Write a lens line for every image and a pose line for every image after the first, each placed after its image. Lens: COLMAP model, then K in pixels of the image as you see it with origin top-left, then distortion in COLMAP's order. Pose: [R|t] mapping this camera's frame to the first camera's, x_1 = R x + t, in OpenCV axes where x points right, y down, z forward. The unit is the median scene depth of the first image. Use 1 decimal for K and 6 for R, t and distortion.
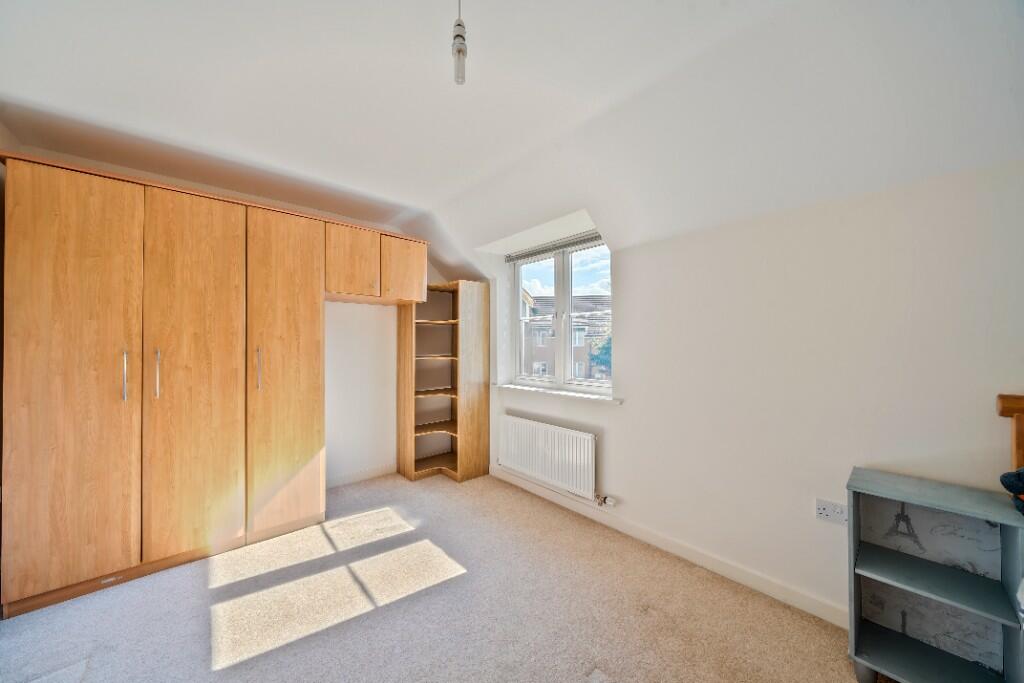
lens RADIAL K [[353.1, 0, 516.0], [0, 353.1, 344.2], [0, 0, 1]] dist [0.000431, 0.000001]
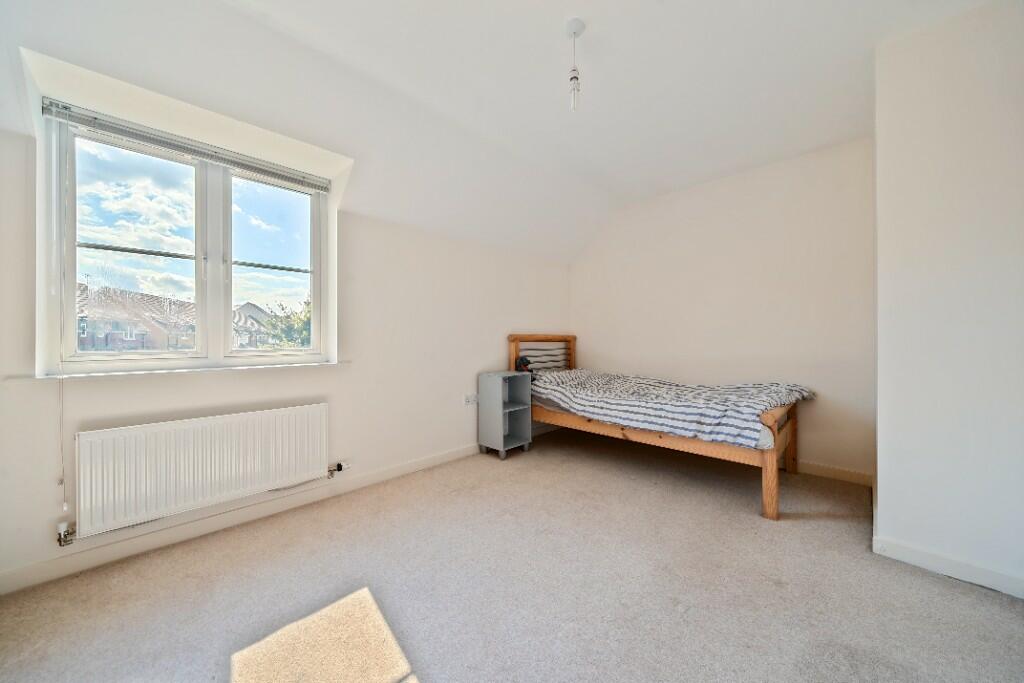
lens RADIAL K [[338.2, 0, 511.8], [0, 338.2, 336.8], [0, 0, 1]] dist [-0.023208, 0.000044]
pose [[-0.037214, 0.002749, 0.999304, -0.731888], [-0.005474, 0.999981, -0.002955, 0.095223], [-0.999292, -0.005580, -0.037199, 0.619167]]
